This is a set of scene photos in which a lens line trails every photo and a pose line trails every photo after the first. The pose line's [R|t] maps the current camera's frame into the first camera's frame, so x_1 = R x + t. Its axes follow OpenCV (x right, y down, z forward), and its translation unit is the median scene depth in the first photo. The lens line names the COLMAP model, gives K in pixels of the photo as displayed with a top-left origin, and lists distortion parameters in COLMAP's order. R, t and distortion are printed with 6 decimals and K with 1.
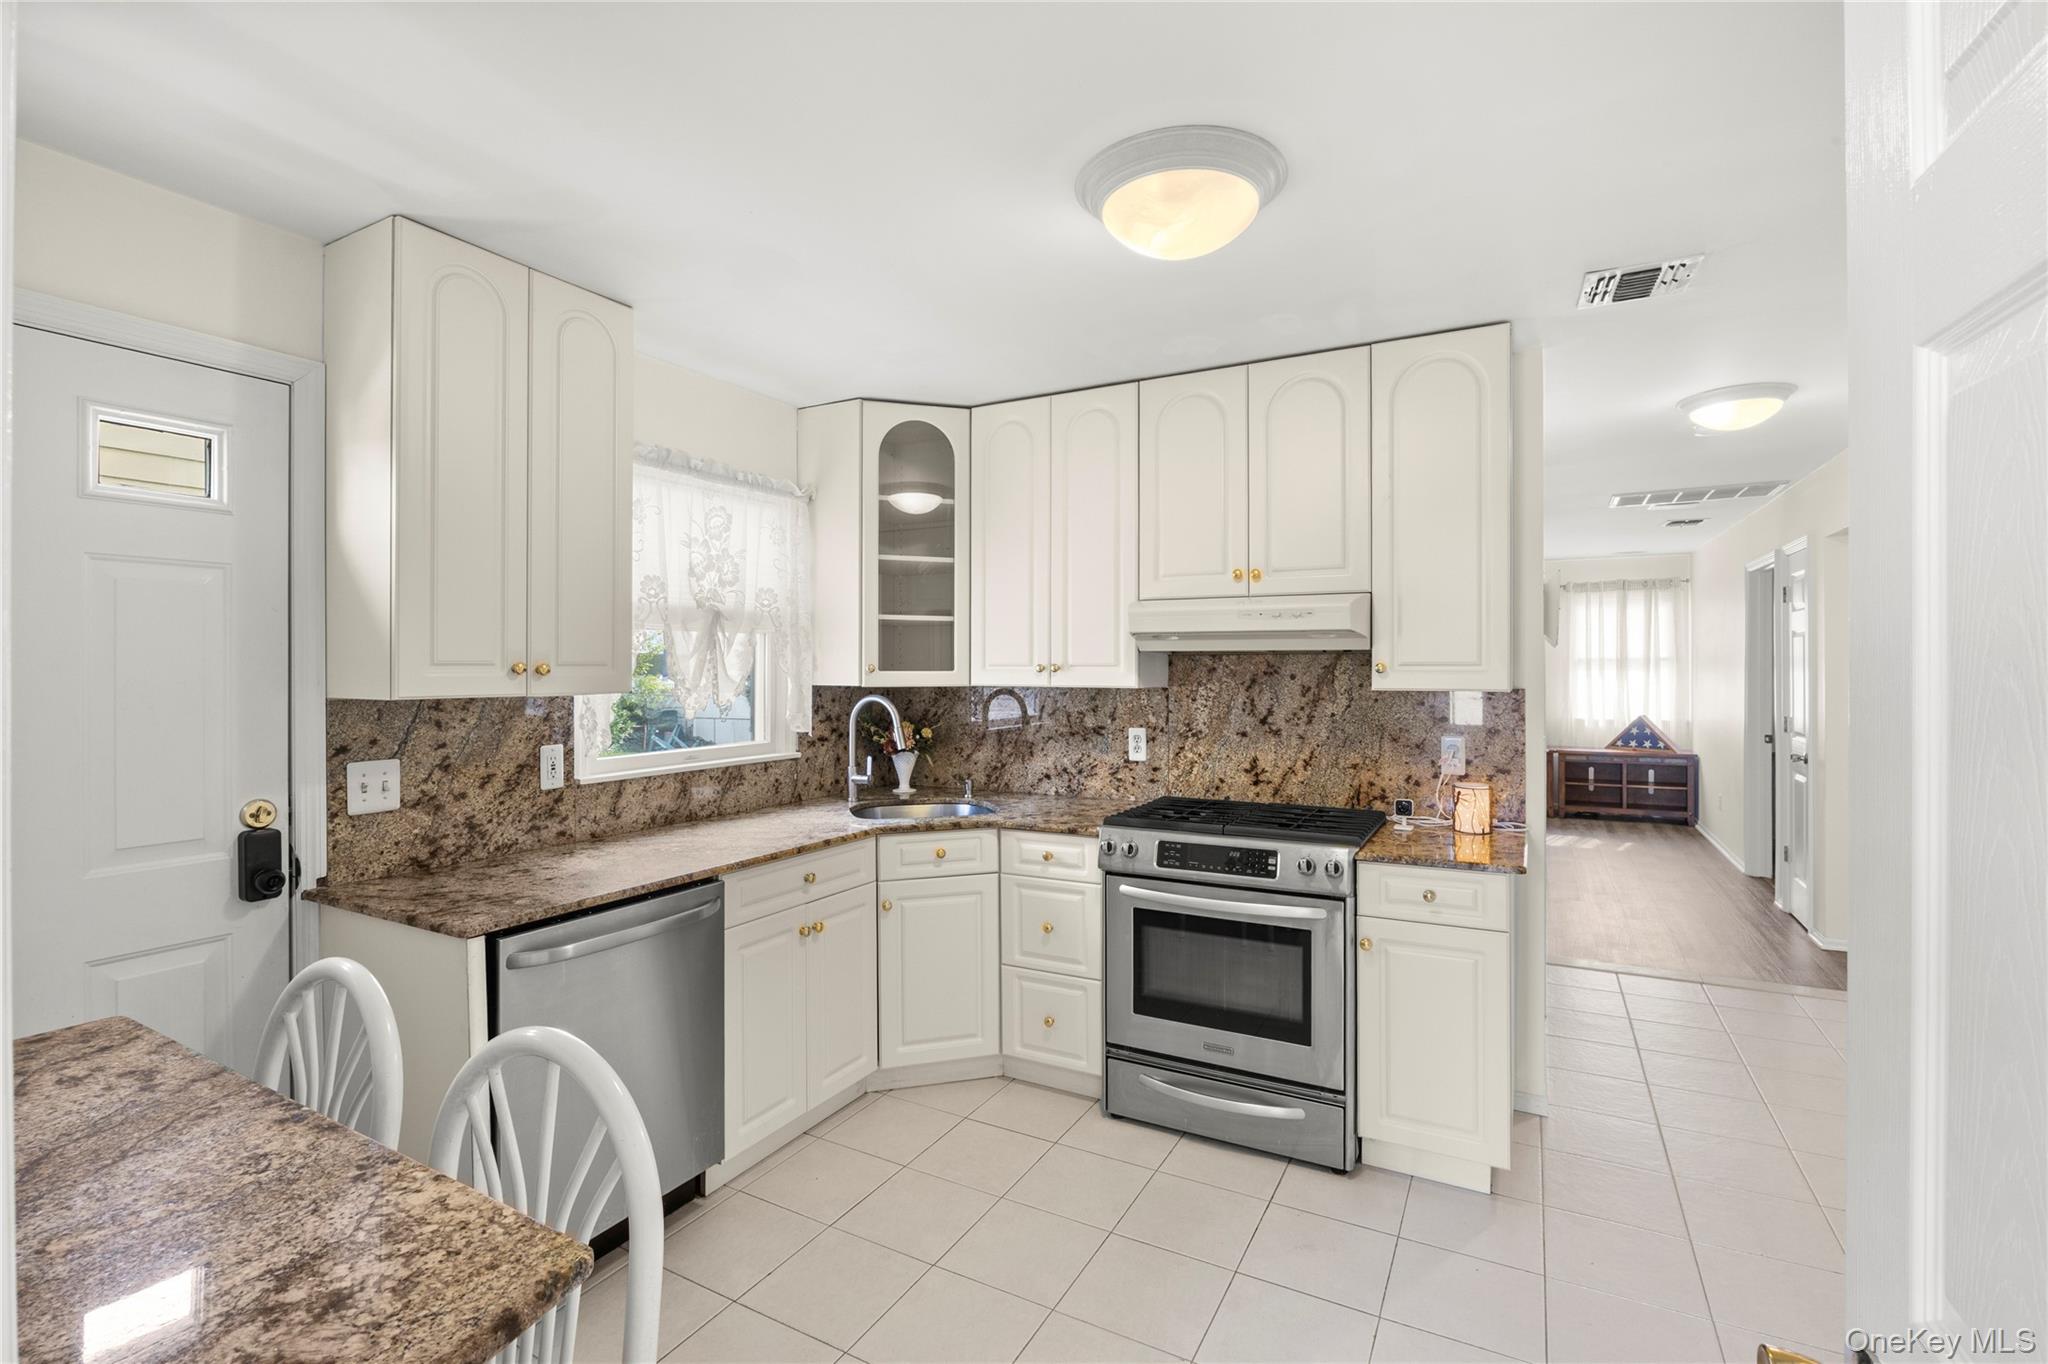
lens RADIAL K [[926.9, 0, 1024.0], [0, 926.9, 682.0], [0, 0, 1]] dist [-0.012557, 0.000284]
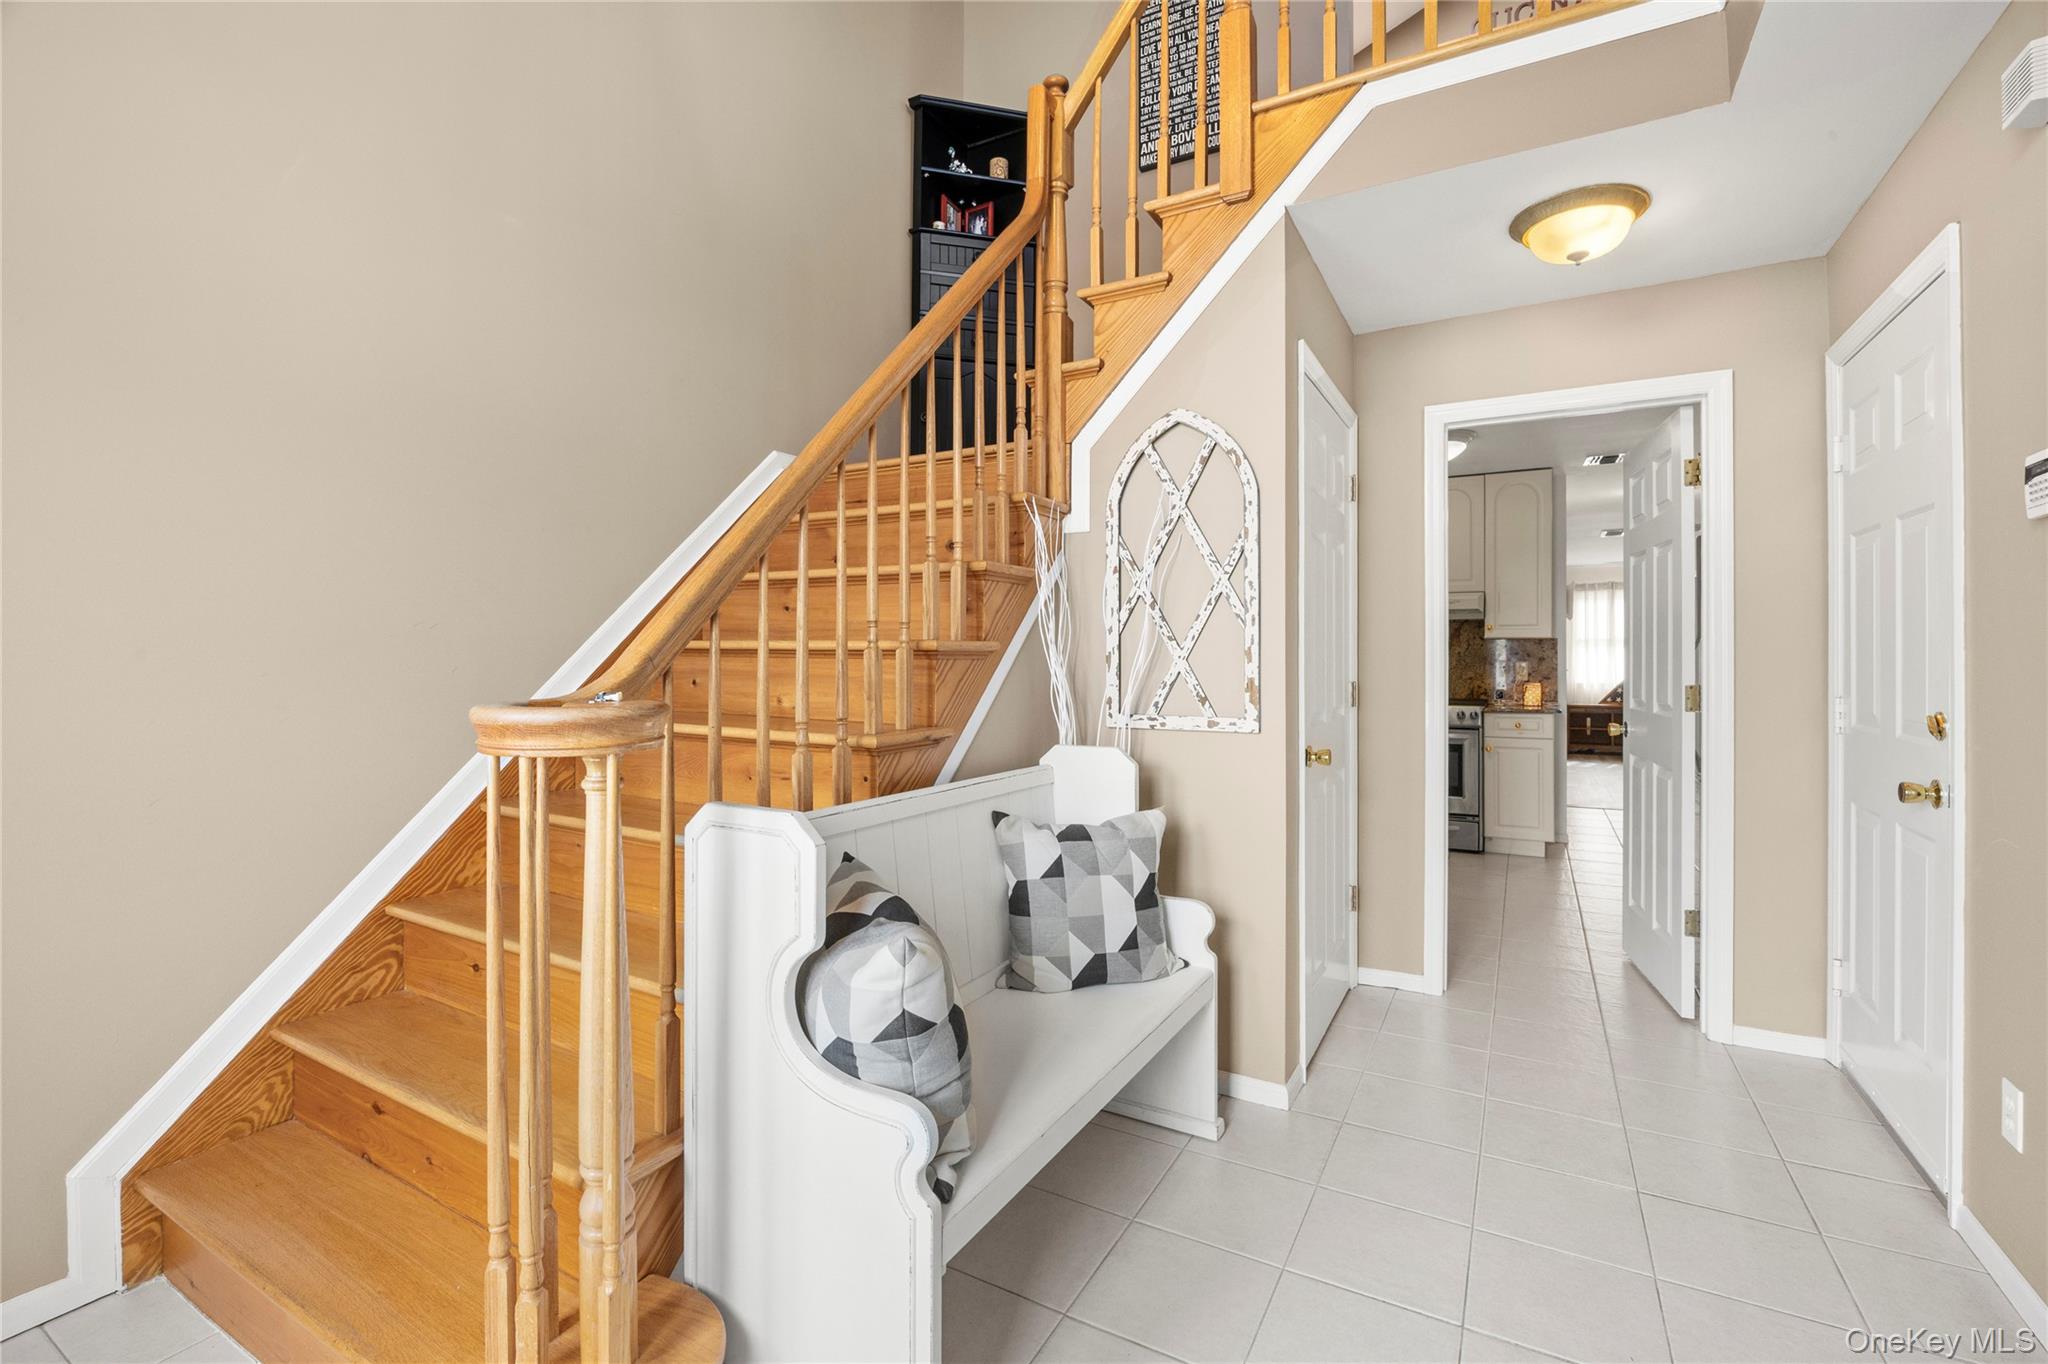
lens RADIAL K [[892.1, 0, 1025.0], [0, 892.1, 661.1], [0, 0, 1]] dist [-0.012743, 0.000320]
pose [[0.999863, 0.008959, -0.013901, -0.619428], [-0.009118, 0.999893, -0.011448, 0.090168], [0.013797, 0.011573, 0.999838, -1.002004]]
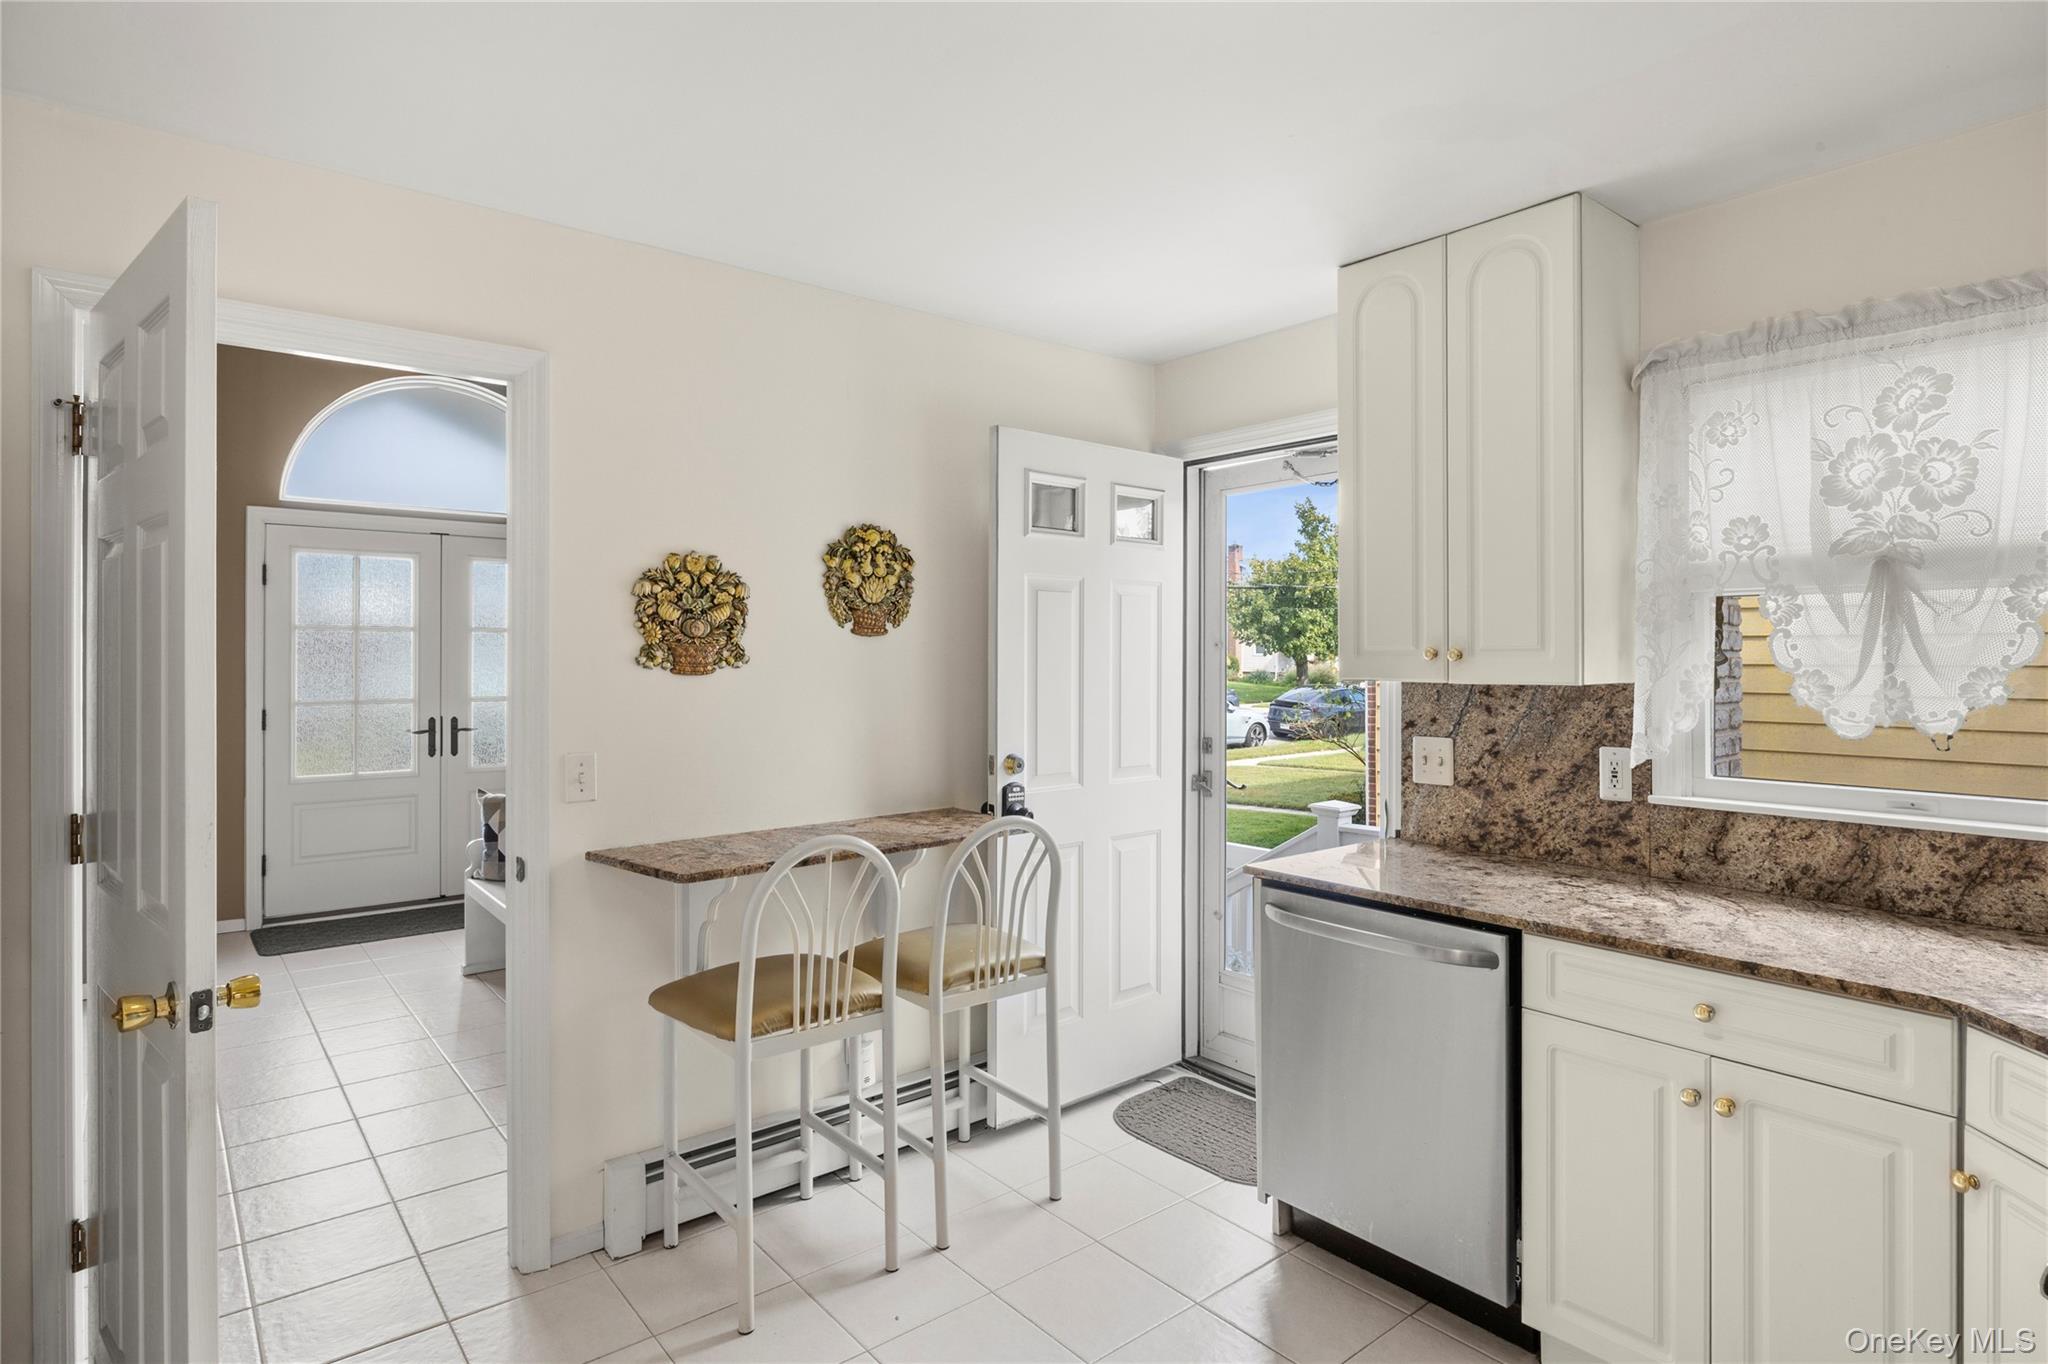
lens RADIAL K [[1088.9, 0, 1013.3], [0, 1088.9, 660.4], [0, 0, 1]] dist [0.000750, -0.000423]
pose [[-0.383013, 0.006280, -0.923722, 0.538610], [-0.014051, 0.999822, 0.012623, -0.012477], [0.923636, 0.017814, -0.382857, 0.803301]]
